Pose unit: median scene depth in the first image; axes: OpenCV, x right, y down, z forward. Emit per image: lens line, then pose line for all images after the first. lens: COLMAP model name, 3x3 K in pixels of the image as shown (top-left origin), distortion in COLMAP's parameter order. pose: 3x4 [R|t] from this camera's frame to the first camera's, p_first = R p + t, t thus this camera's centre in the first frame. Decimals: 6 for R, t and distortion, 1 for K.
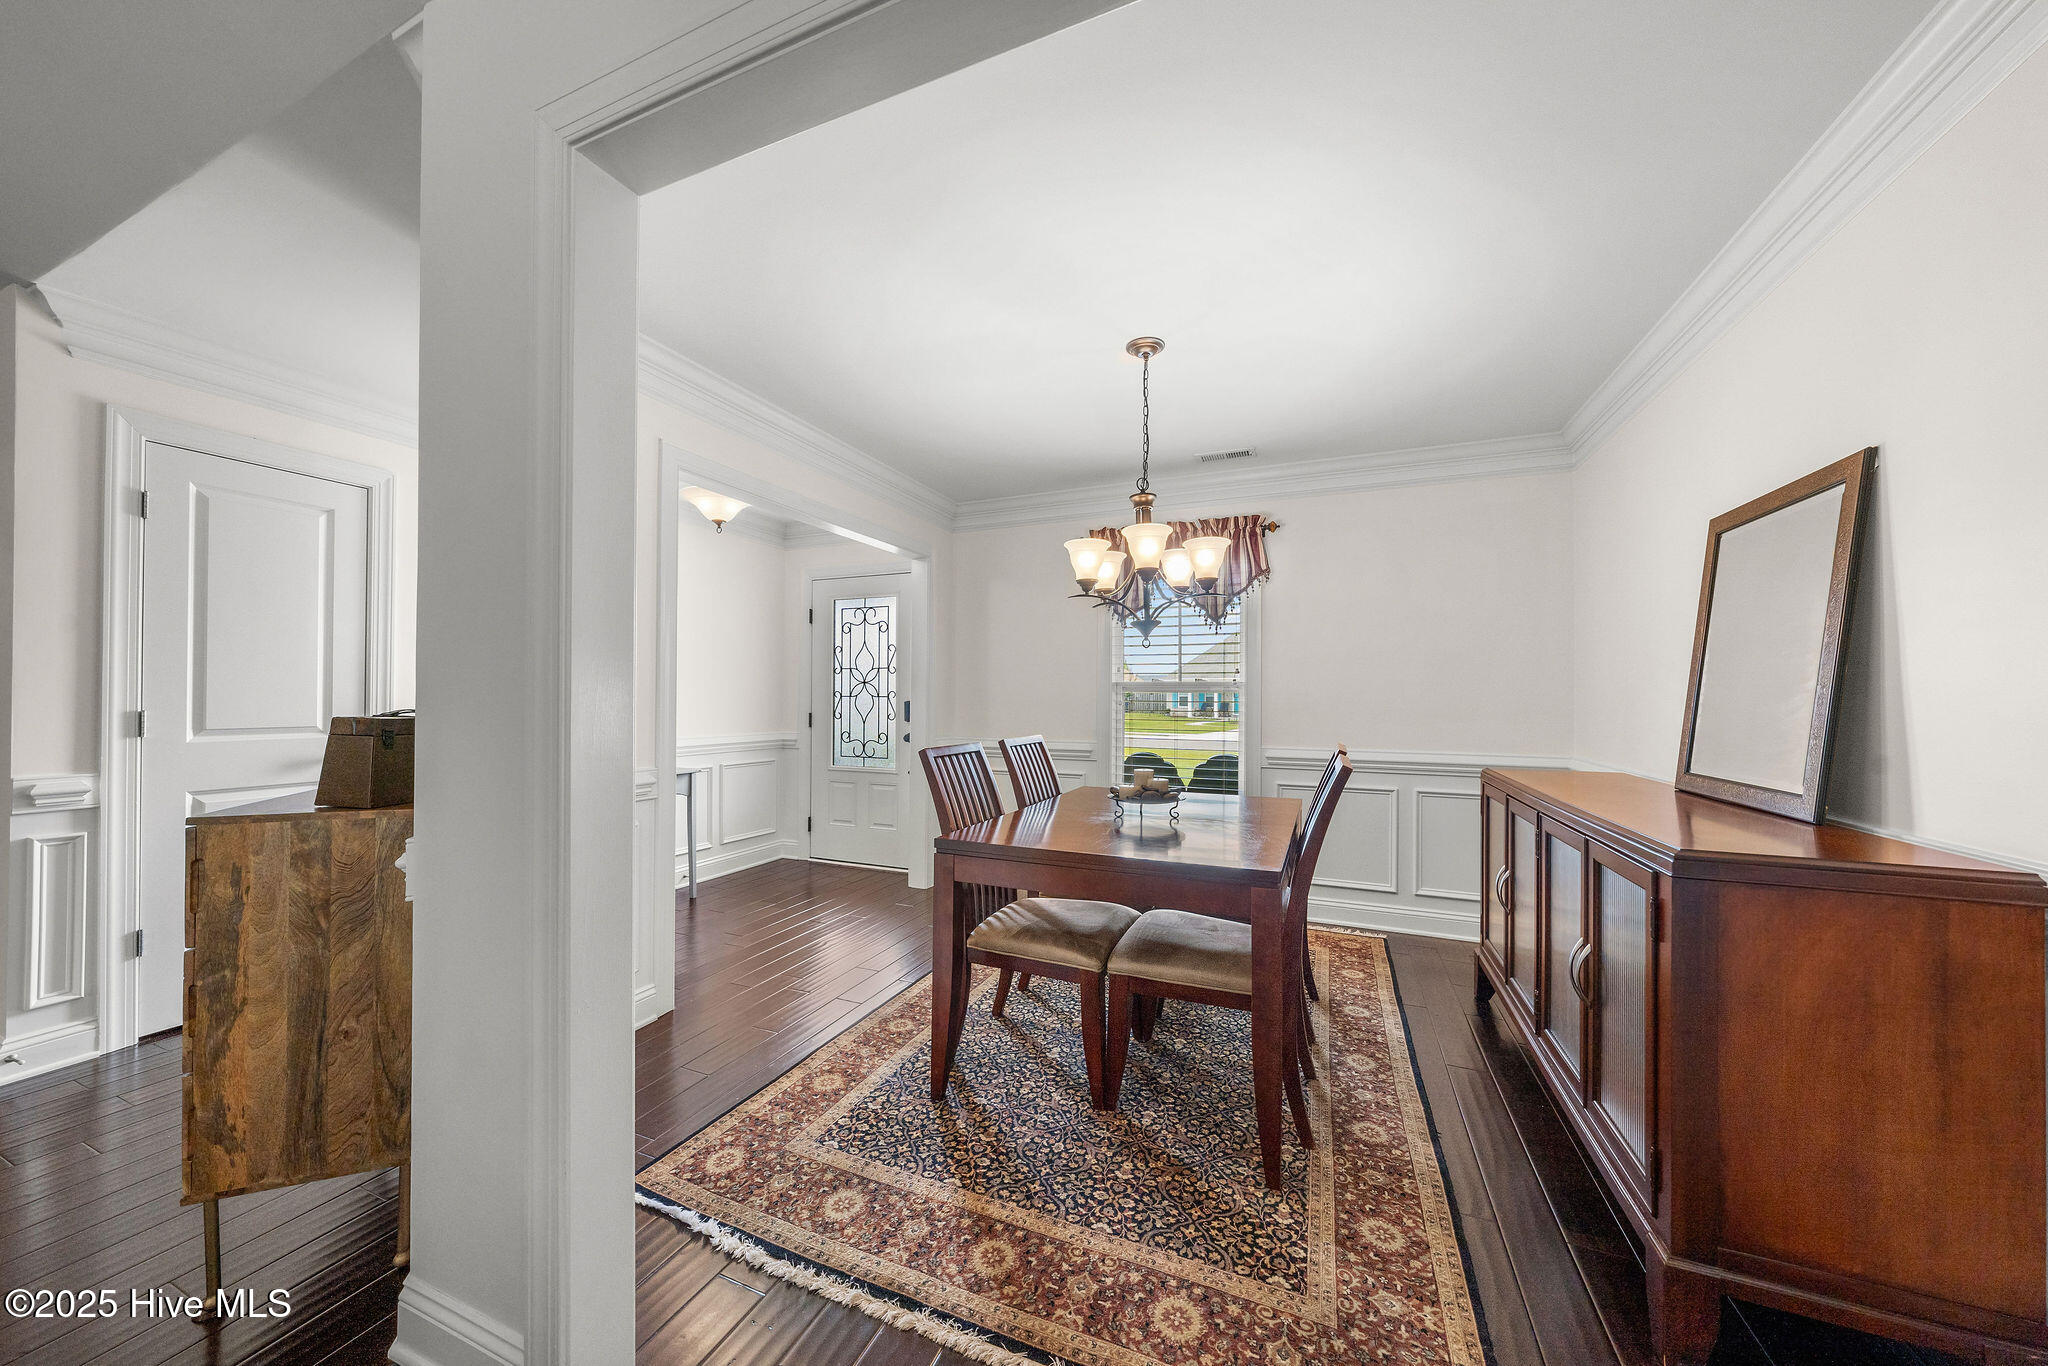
lens RADIAL K [[695.0, 0, 1027.4], [0, 695.0, 697.7], [0, 0, 1]] dist [-0.003245, 0.000347]
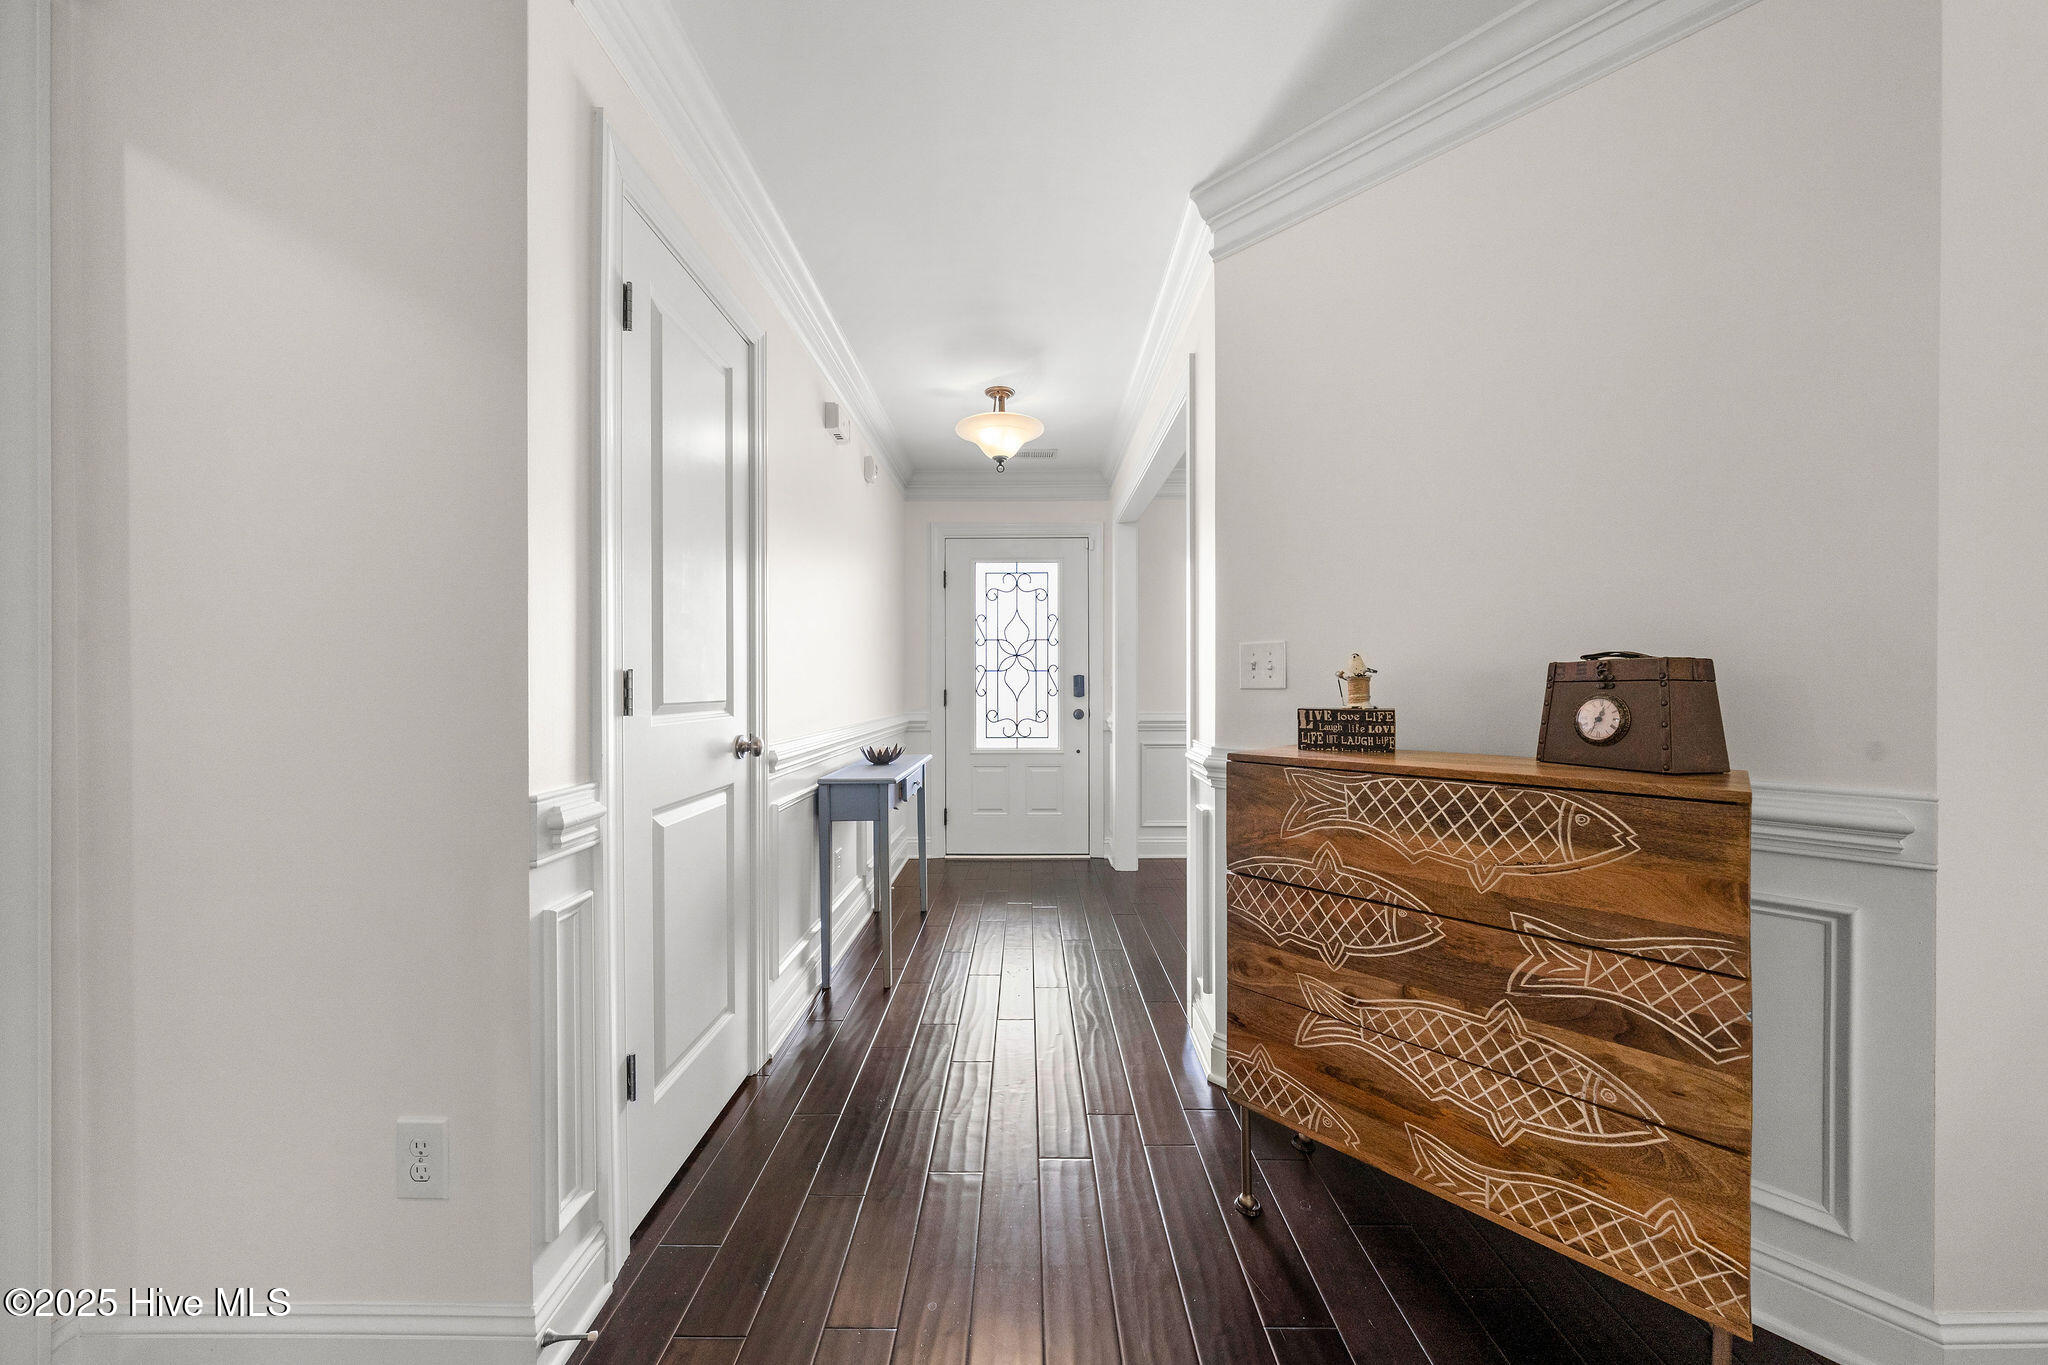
lens RADIAL K [[695.0, 0, 1029.2], [0, 695.0, 683.4], [0, 0, 1]] dist [-0.003245, 0.000347]
pose [[0.917526, -0.006755, 0.397618, -0.595658], [0.007824, 0.999969, -0.001065, 0.016133], [-0.397599, 0.004088, 0.917550, 0.167201]]
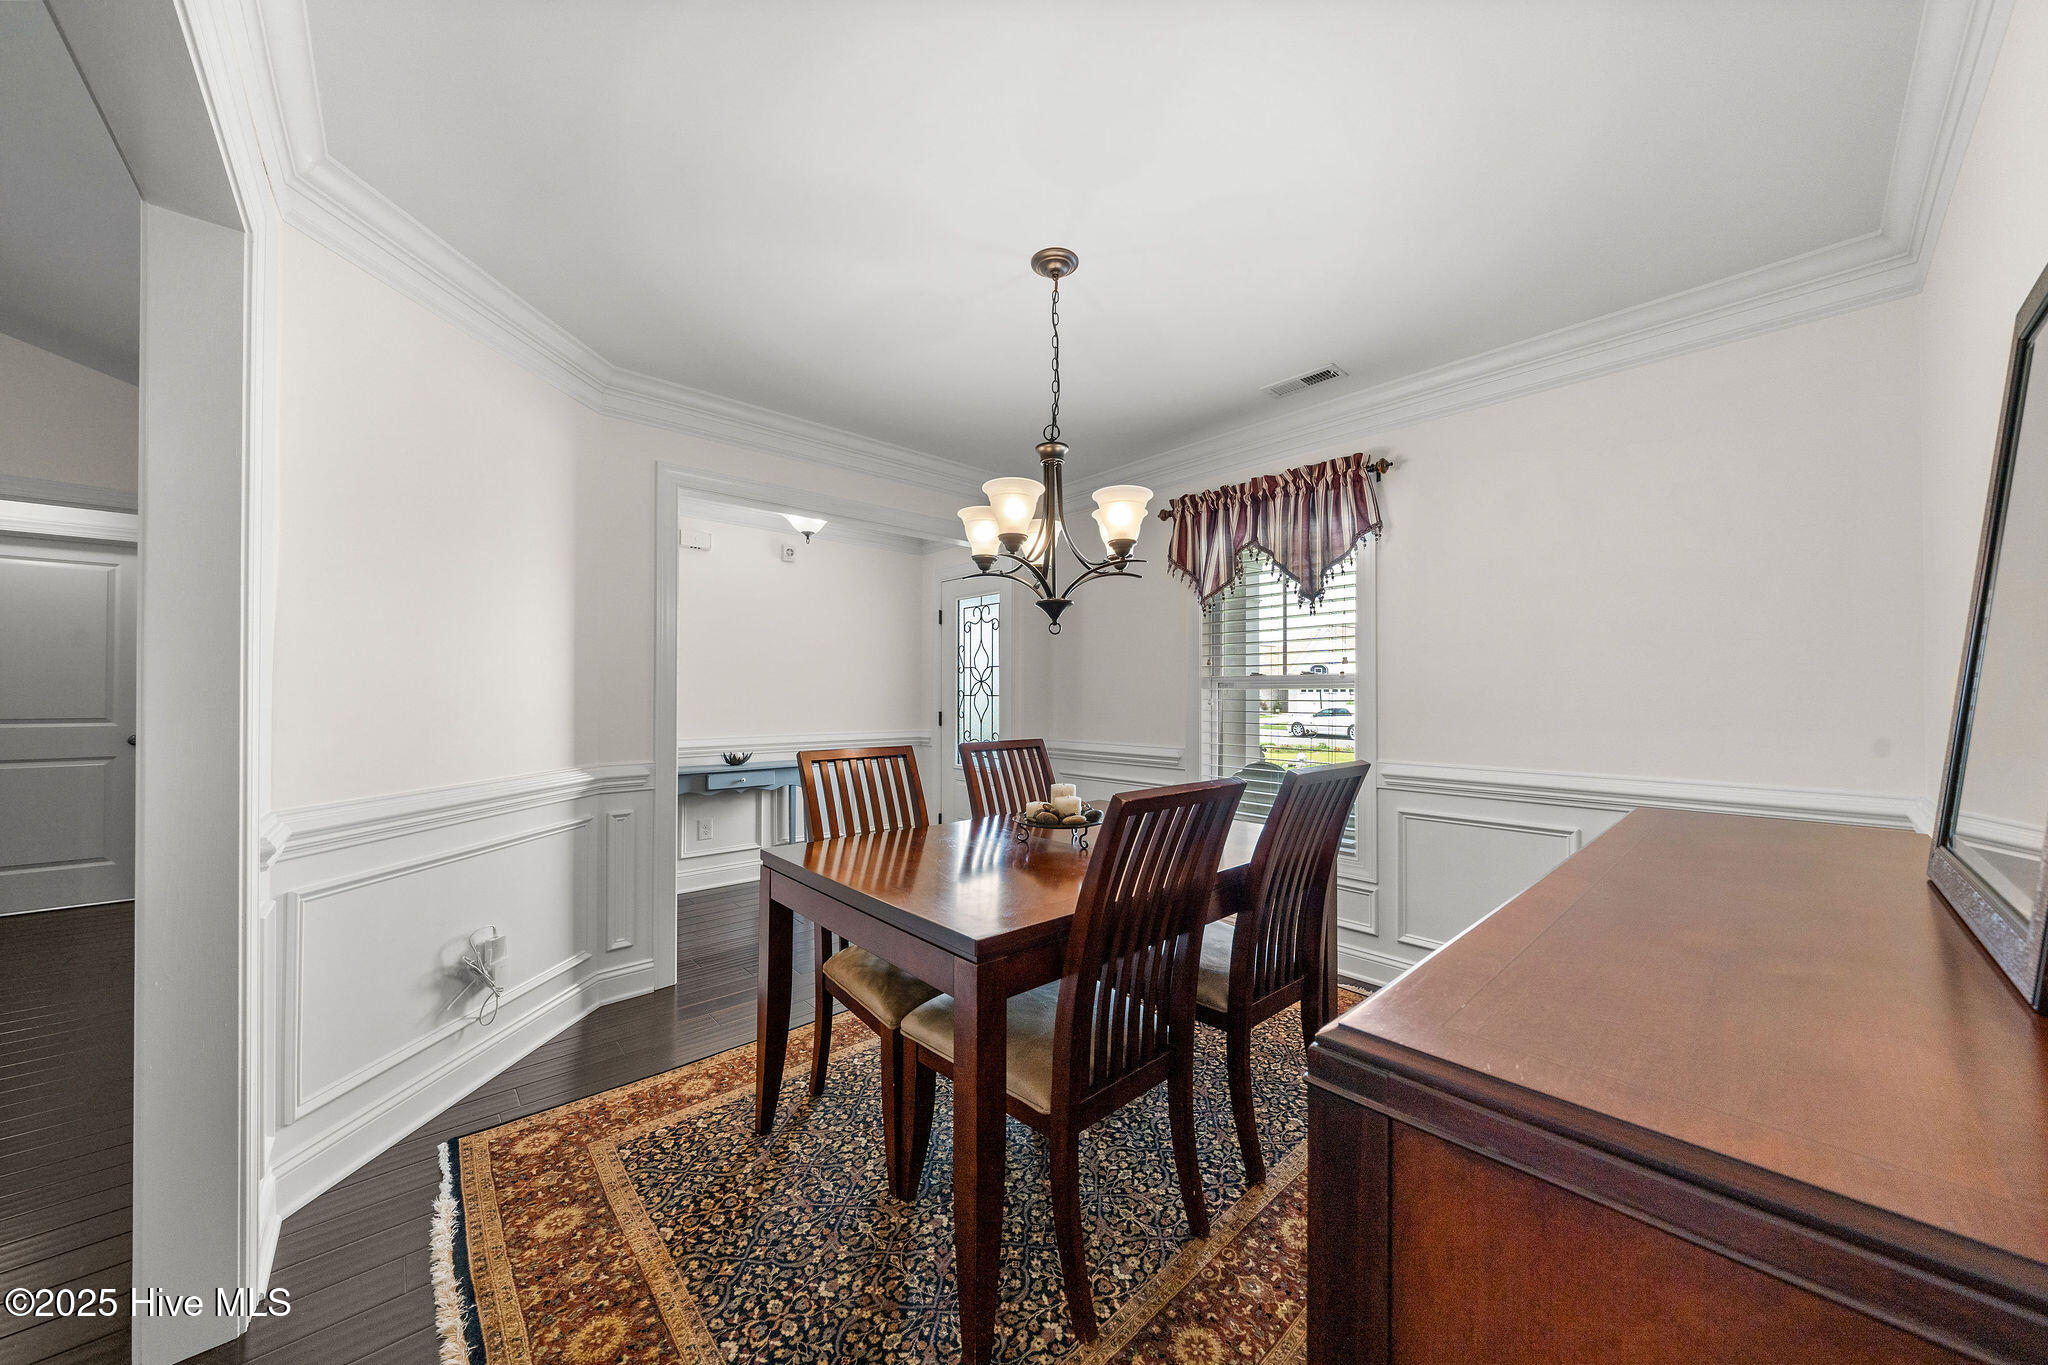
lens RADIAL K [[695.0, 0, 1038.0], [0, 695.0, 696.6], [0, 0, 1]] dist [-0.003245, 0.000347]
pose [[0.913598, -0.003373, -0.406606, 0.248613], [0.003530, 0.999994, -0.000365, 0.000562], [0.406604, -0.001102, 0.913604, 0.131693]]
